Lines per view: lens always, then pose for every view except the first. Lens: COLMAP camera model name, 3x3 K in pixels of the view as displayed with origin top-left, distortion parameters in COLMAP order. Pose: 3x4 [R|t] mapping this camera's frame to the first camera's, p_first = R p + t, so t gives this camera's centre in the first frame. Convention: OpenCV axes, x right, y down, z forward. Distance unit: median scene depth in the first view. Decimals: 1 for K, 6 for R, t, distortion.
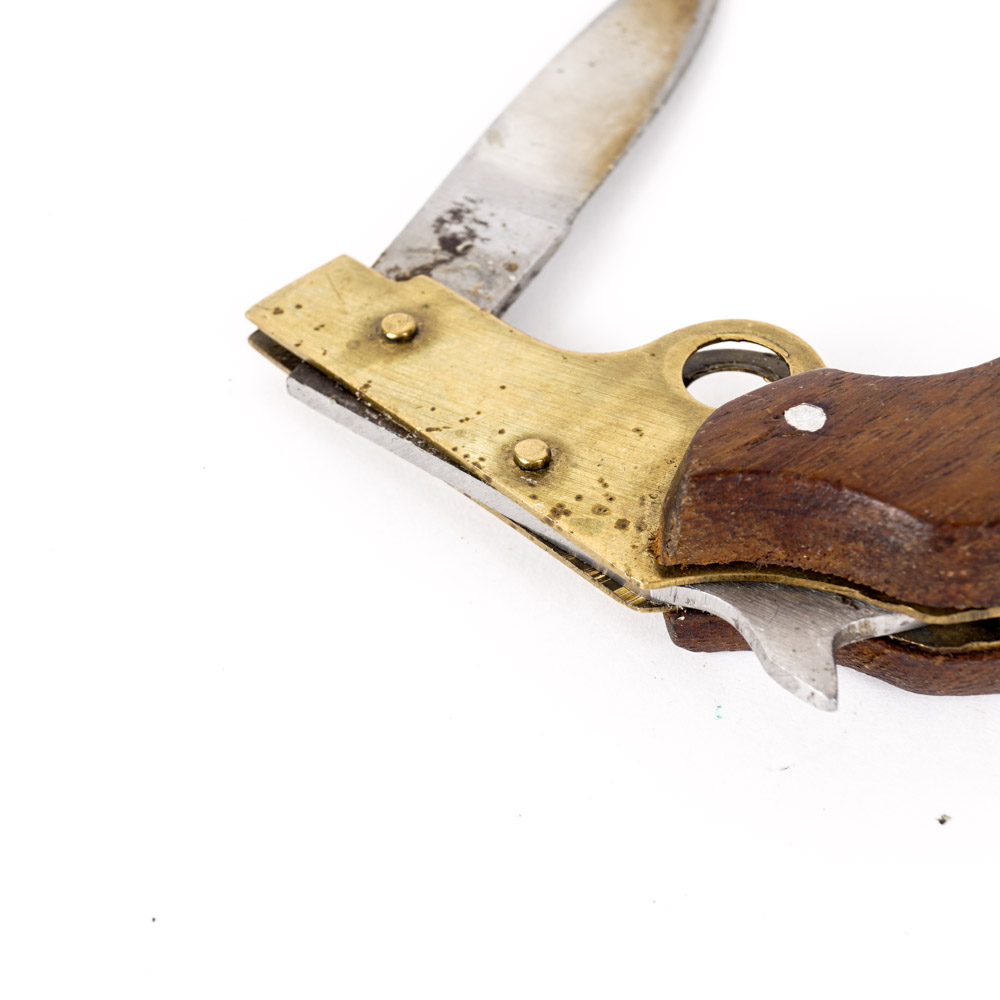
lens RADIAL K [[2369.2, 0, 499.8], [0, 2369.2, 500.2], [0, 0, 1]] dist [-0.037748, 0.000000]
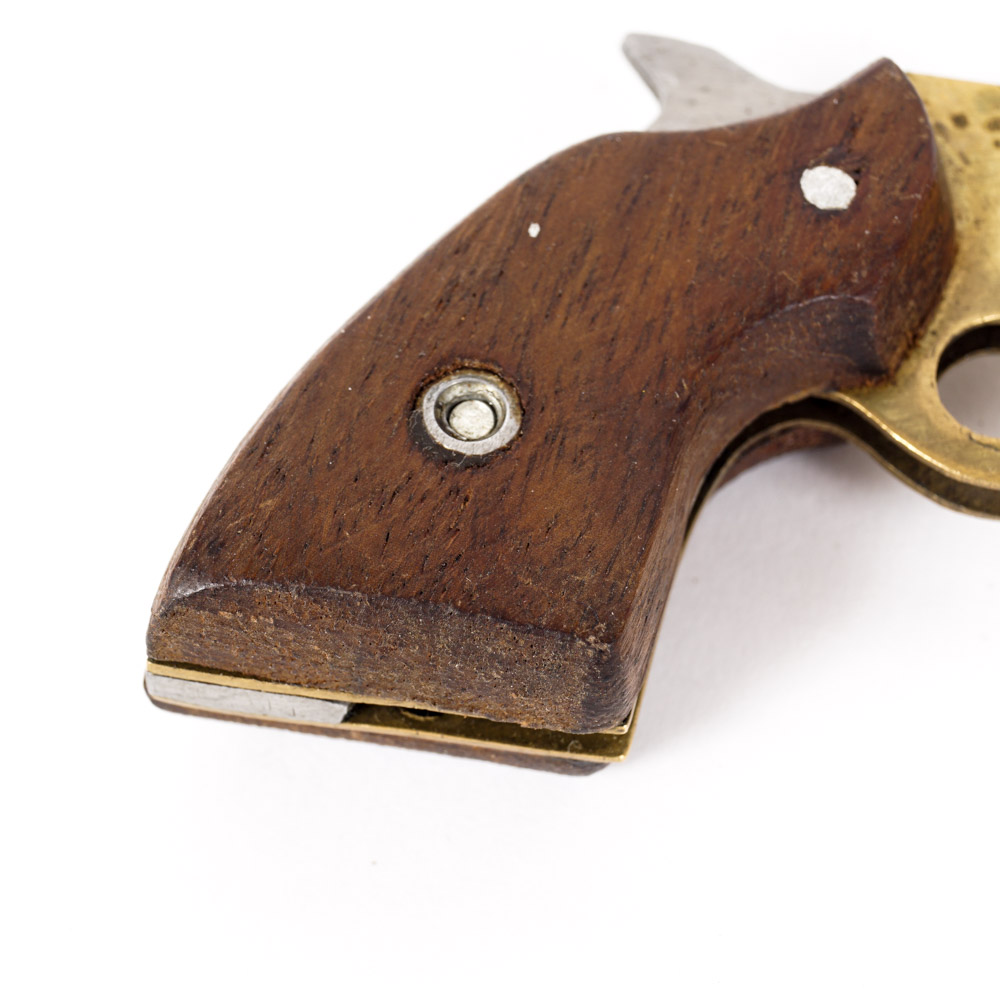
lens RADIAL K [[2988.6, 0, 500.3], [0, 2988.6, 498.9], [0, 0, 1]] dist [0.038812, 0.000000]
pose [[-0.814321, 0.526400, -0.244508, 0.496614], [-0.395624, -0.195163, 0.897437, -0.869183], [0.424692, 0.827535, 0.367181, 0.660190]]
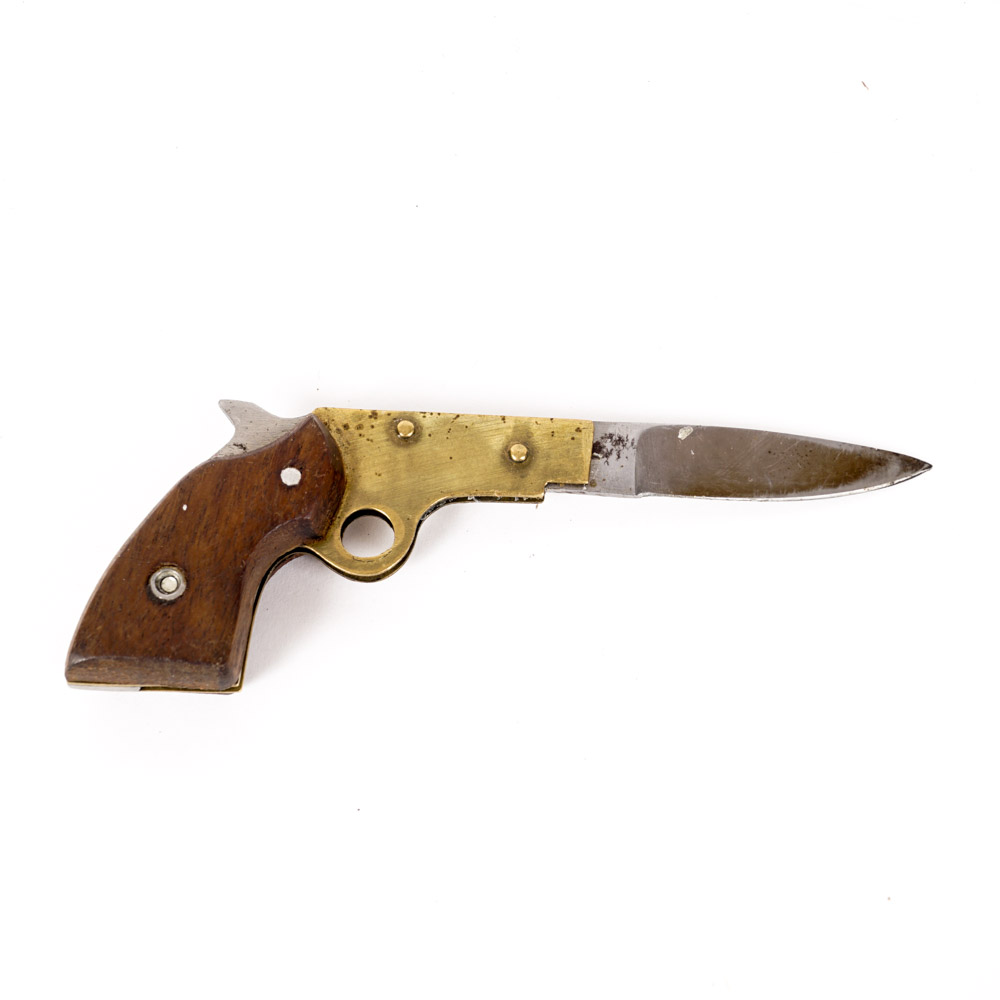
lens RADIAL K [[1781.6, 0, 500.1], [0, 1781.6, 501.5], [0, 0, 1]] dist [-0.074114, 0.000000]
pose [[-0.729990, 0.652433, -0.203582, 0.323752], [-0.488877, -0.290301, 0.822633, -1.413708], [0.477612, 0.700041, 0.530876, 0.247969]]
